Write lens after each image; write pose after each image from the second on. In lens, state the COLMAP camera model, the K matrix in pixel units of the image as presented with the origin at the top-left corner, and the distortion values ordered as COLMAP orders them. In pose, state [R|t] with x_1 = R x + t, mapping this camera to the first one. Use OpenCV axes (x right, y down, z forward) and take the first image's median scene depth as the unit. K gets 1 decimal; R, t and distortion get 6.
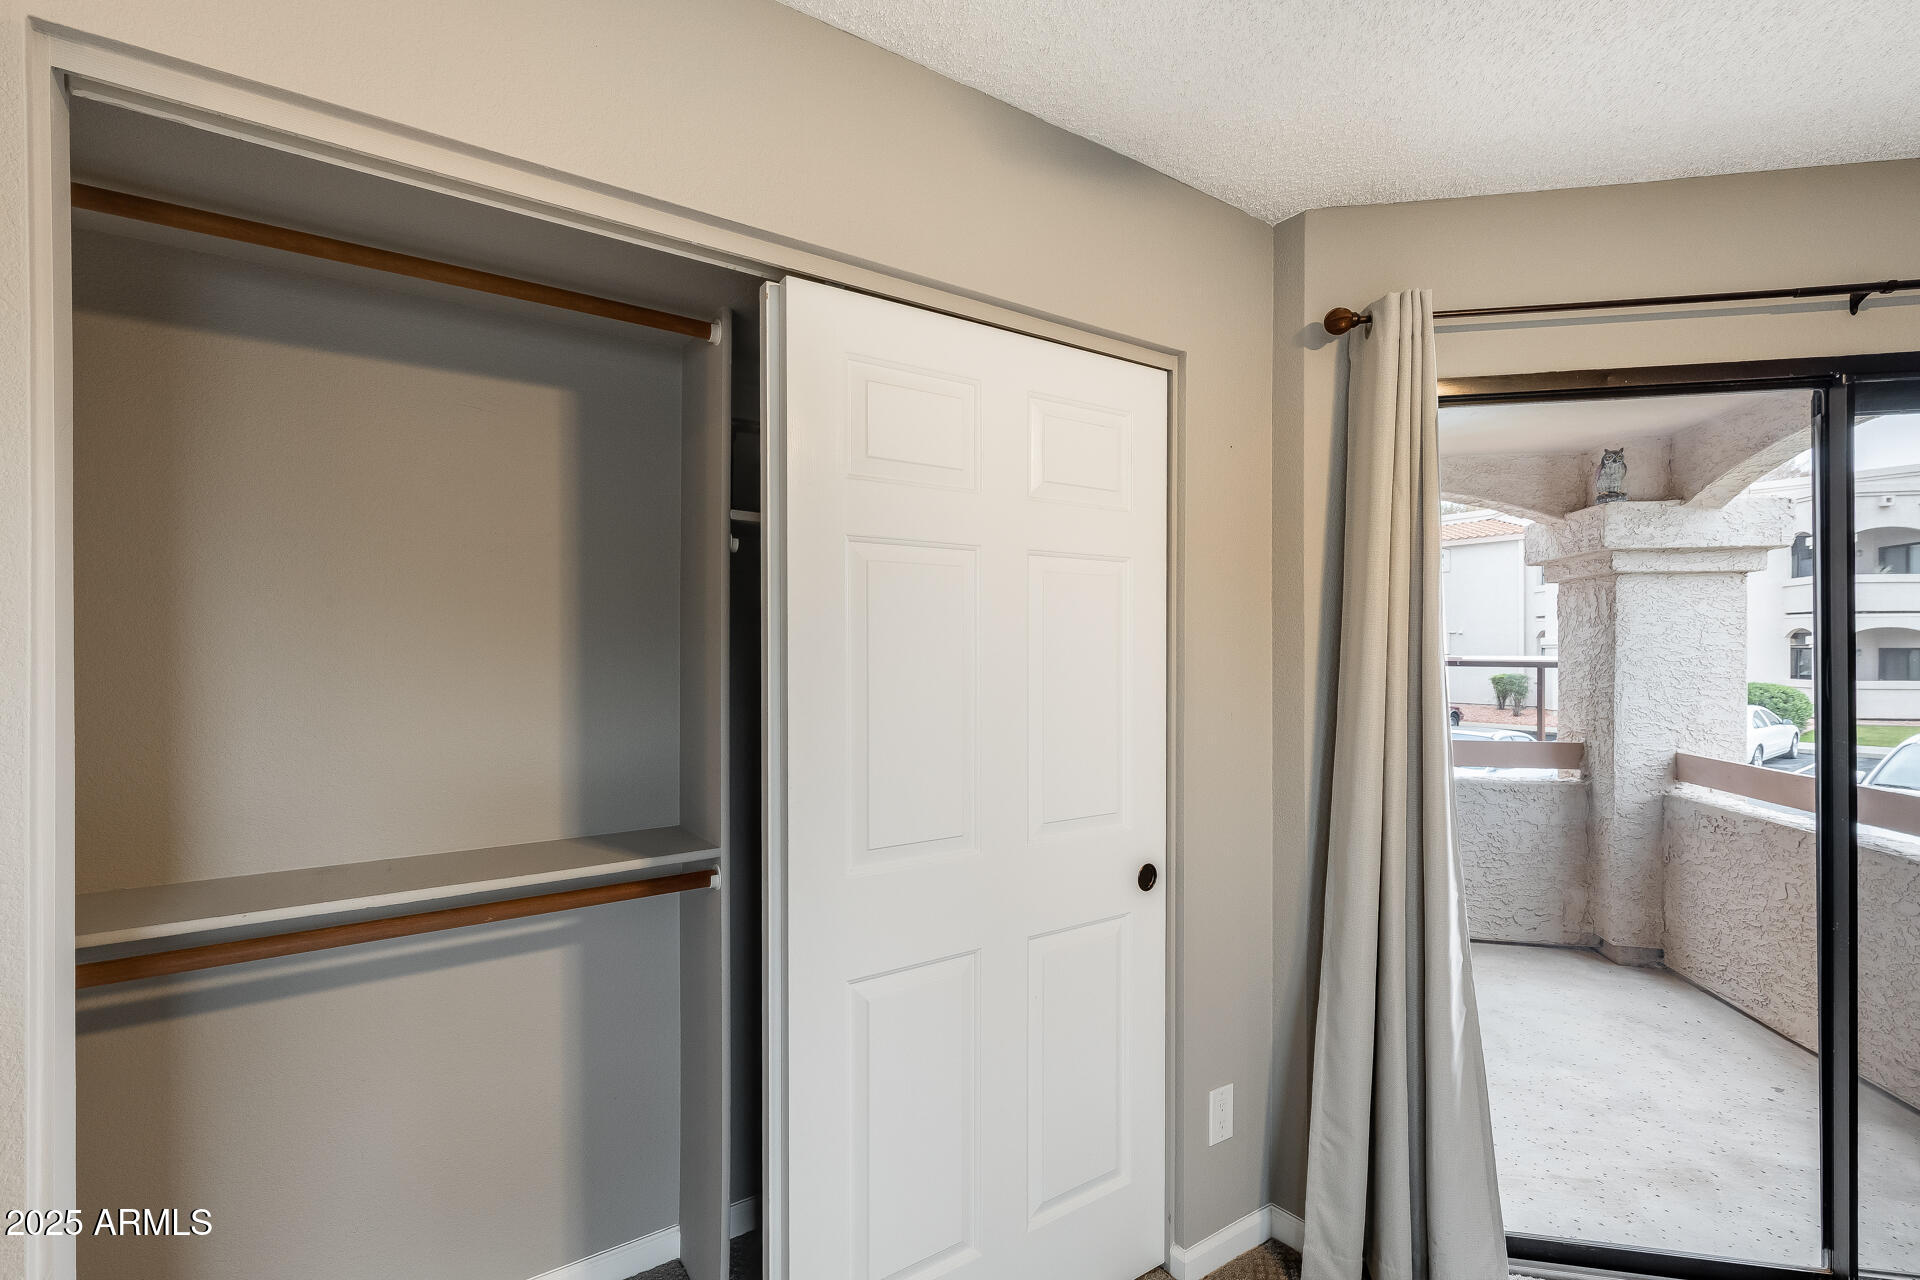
lens RADIAL K [[871.8, 0, 957.7], [0, 871.8, 653.6], [0, 0, 1]] dist [0.004895, -0.001176]
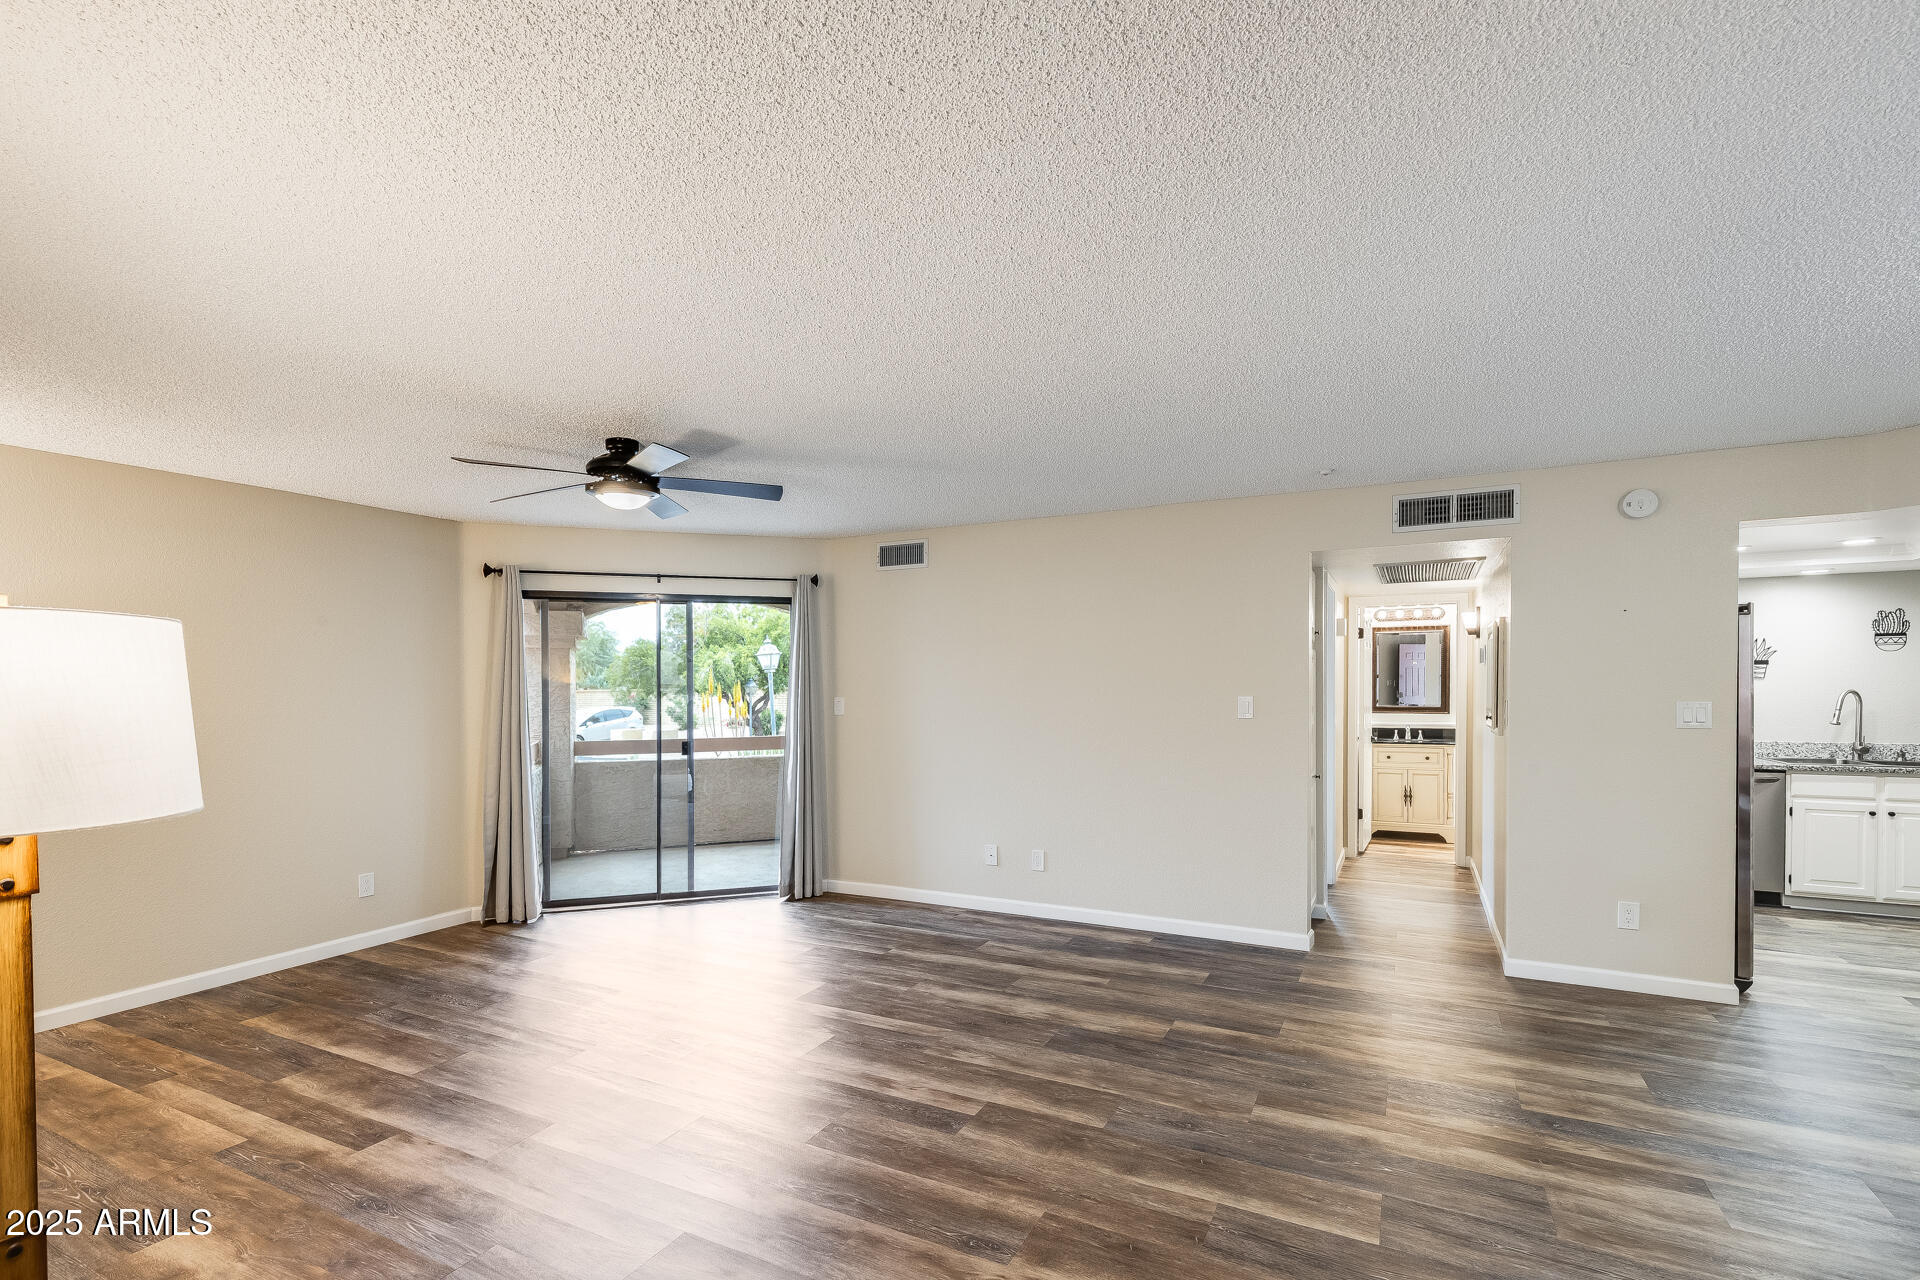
lens RADIAL K [[876.8, 0, 951.1], [0, 876.8, 678.4], [0, 0, 1]] dist [0.011212, -0.000849]
pose [[-0.475694, 0.008521, 0.879570, -1.282867], [0.013135, 0.999910, -0.002584, -0.008880], [-0.879513, 0.010324, -0.475763, 1.185330]]
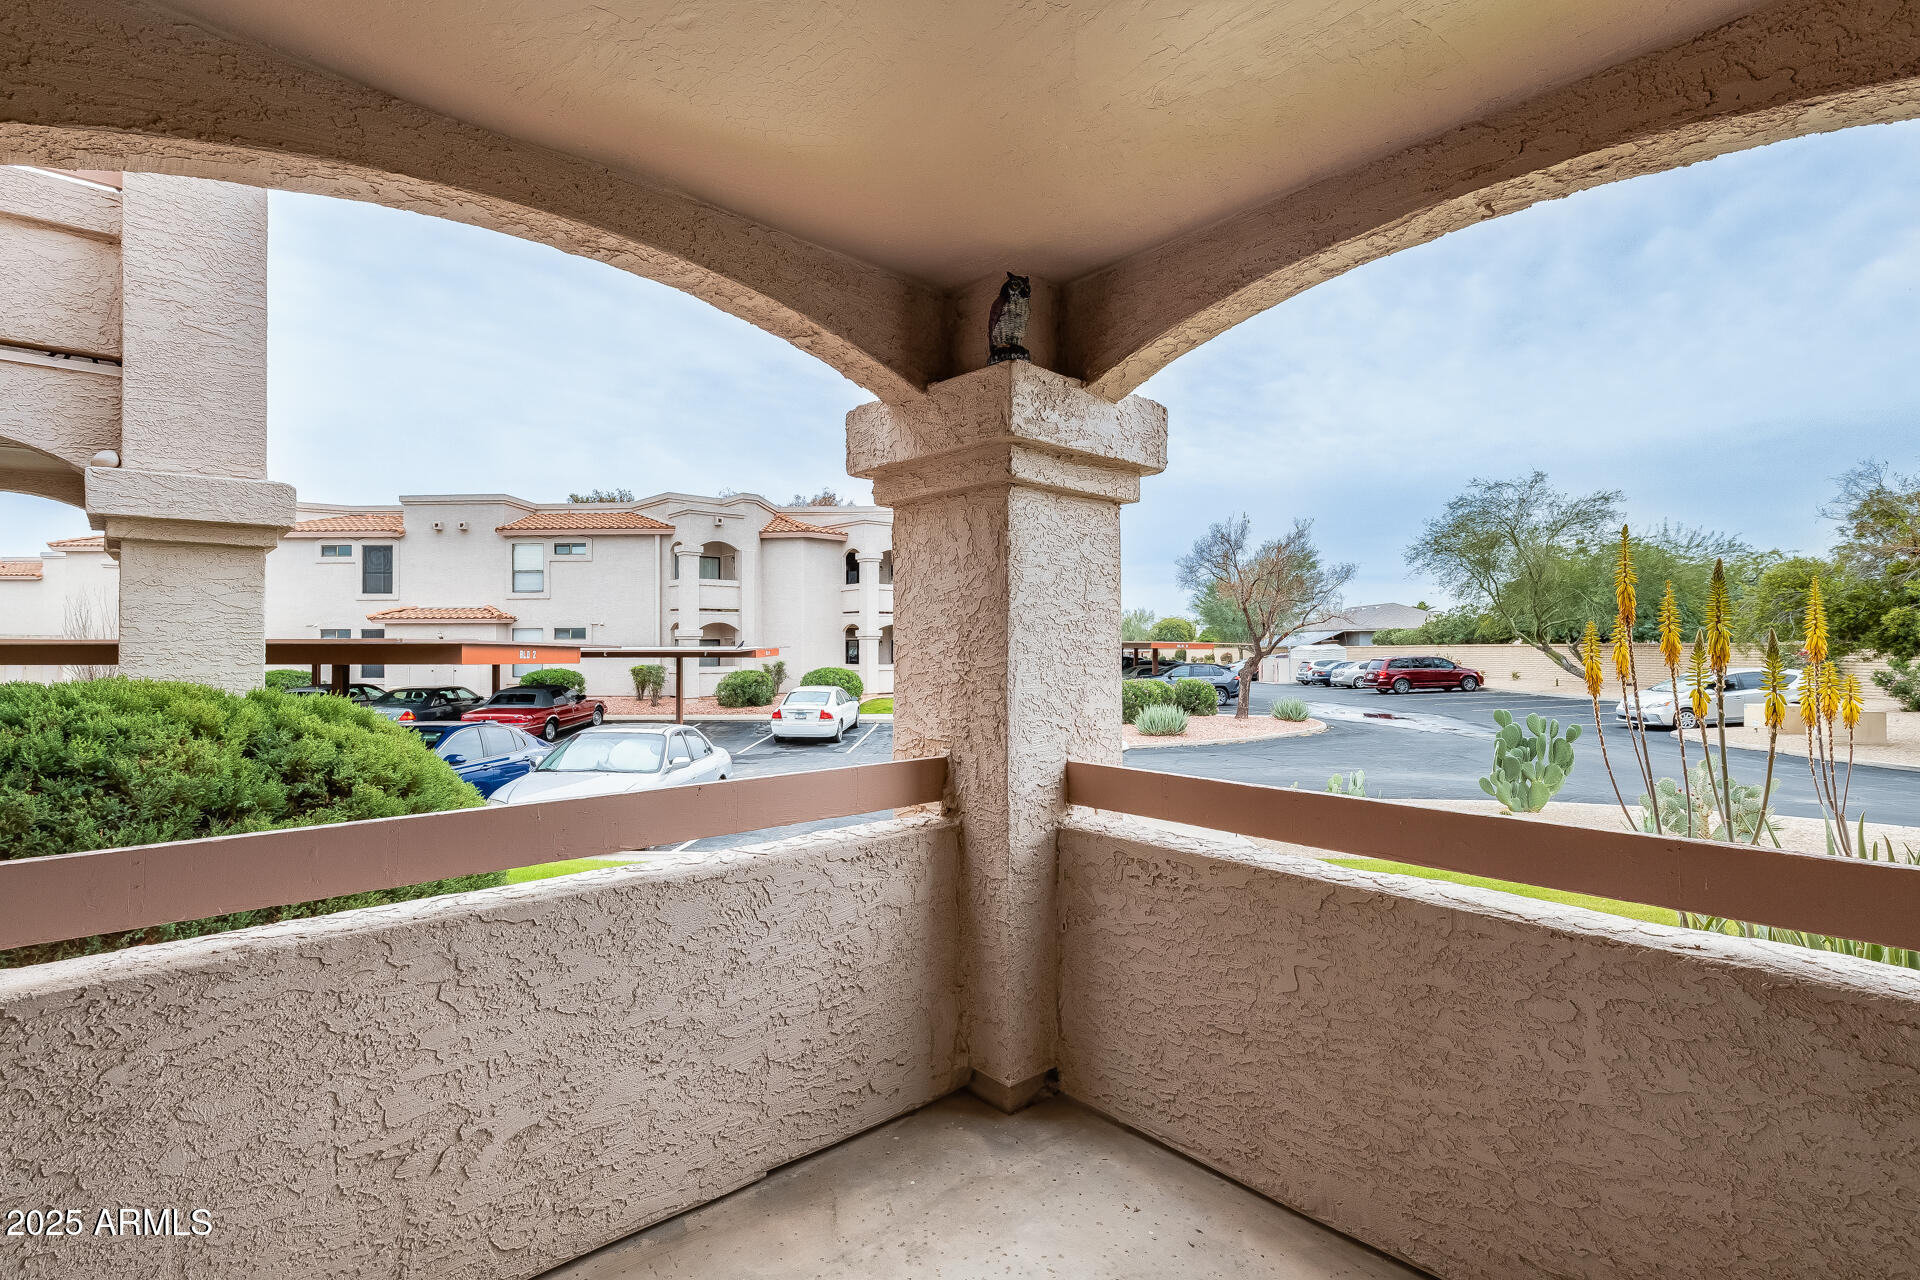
lens RADIAL K [[876.8, 0, 956.0], [0, 876.8, 633.8], [0, 0, 1]] dist [0.011212, -0.000849]
pose [[0.605660, 0.008792, 0.795675, 0.234986], [0.004477, 0.999885, -0.014456, 0.024636], [-0.795711, 0.012318, 0.605551, 0.653239]]
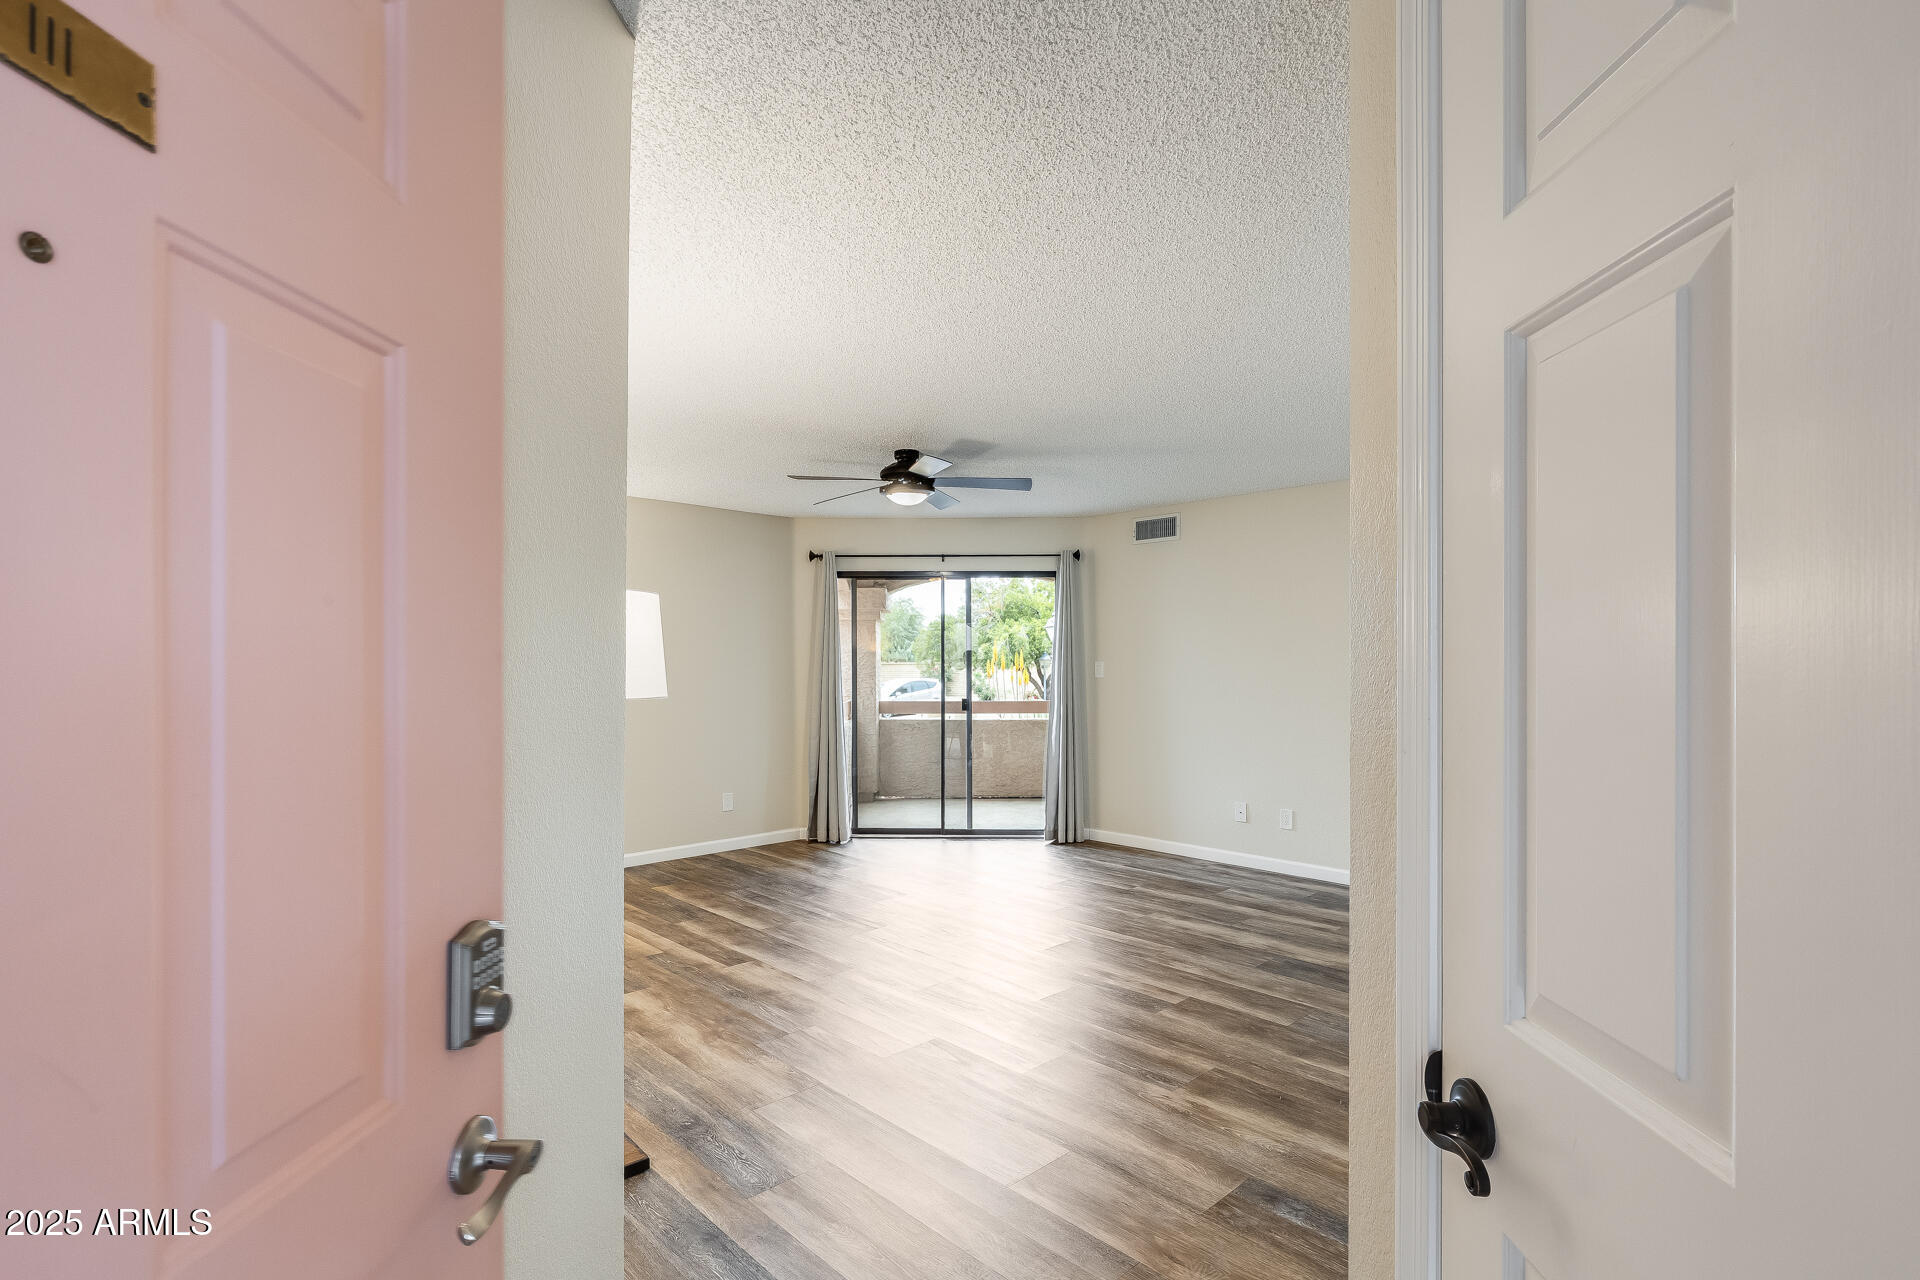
lens RADIAL K [[904.7, 0, 961.1], [0, 904.7, 648.9], [0, 0, 1]] dist [0.005496, 0.000235]
pose [[-0.171085, 0.013183, 0.985168, -1.483159], [0.008984, 0.999890, -0.011820, 0.010182], [-0.985215, 0.006828, -0.171185, 1.183545]]
